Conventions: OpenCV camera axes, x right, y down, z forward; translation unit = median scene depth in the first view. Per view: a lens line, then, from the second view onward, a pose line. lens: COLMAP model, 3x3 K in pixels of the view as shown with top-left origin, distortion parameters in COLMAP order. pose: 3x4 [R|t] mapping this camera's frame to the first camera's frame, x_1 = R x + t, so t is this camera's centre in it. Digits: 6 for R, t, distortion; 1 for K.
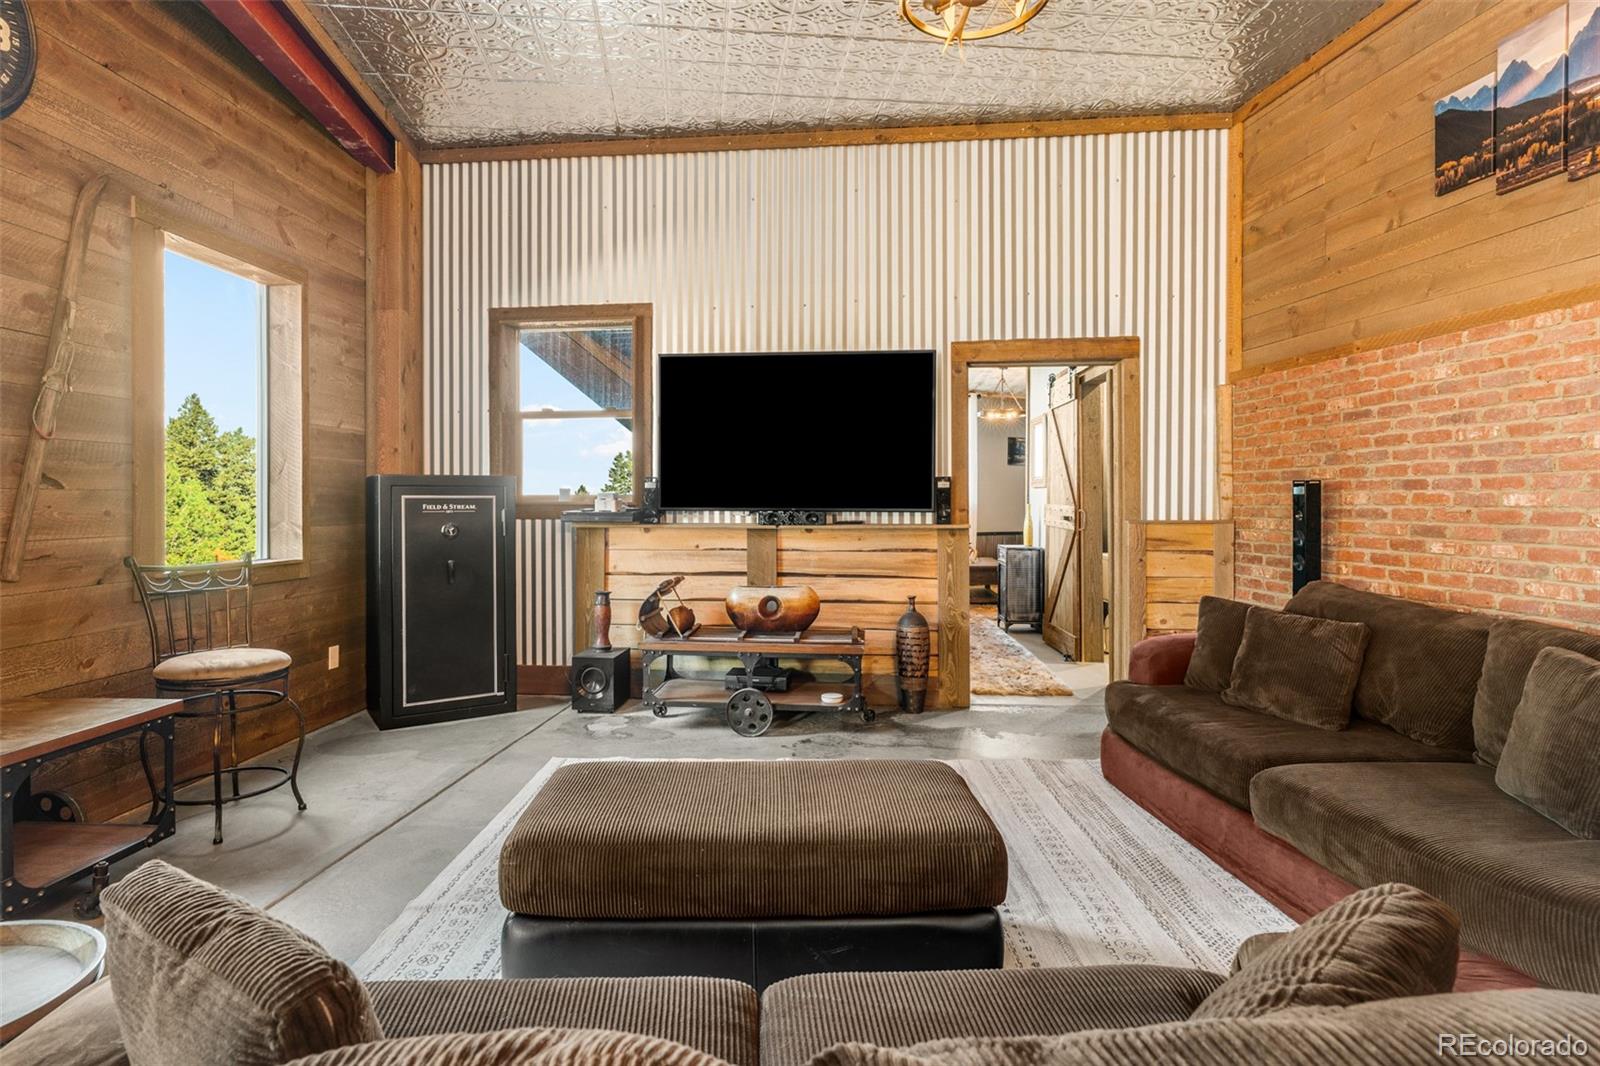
lens RADIAL K [[688.8, 0, 794.4], [0, 688.8, 506.0], [0, 0, 1]] dist [0.000383, 0.000265]
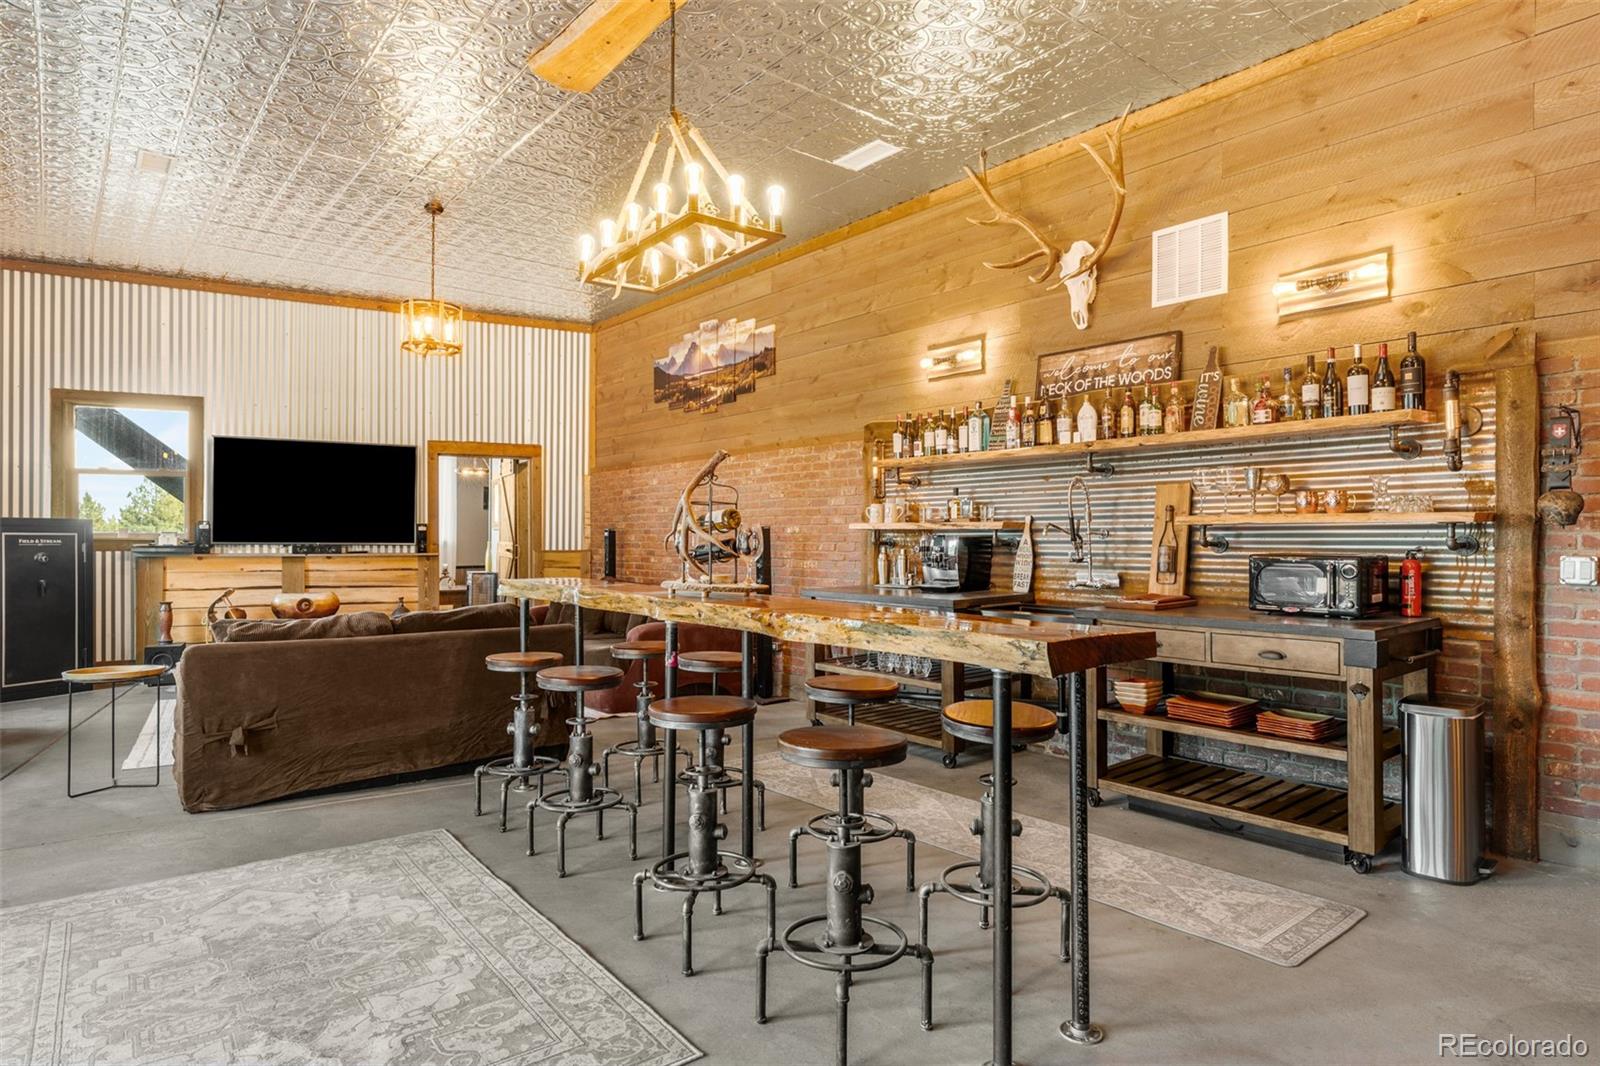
lens RADIAL K [[916.4, 0, 800.0], [0, 916.4, 533.0], [0, 0, 1]] dist [-0.001702, -0.002088]
pose [[0.829195, 0.007768, 0.558906, -0.250050], [0.001935, 0.999858, -0.016767, 0.017200], [-0.558956, 0.014984, 0.829062, -1.280465]]
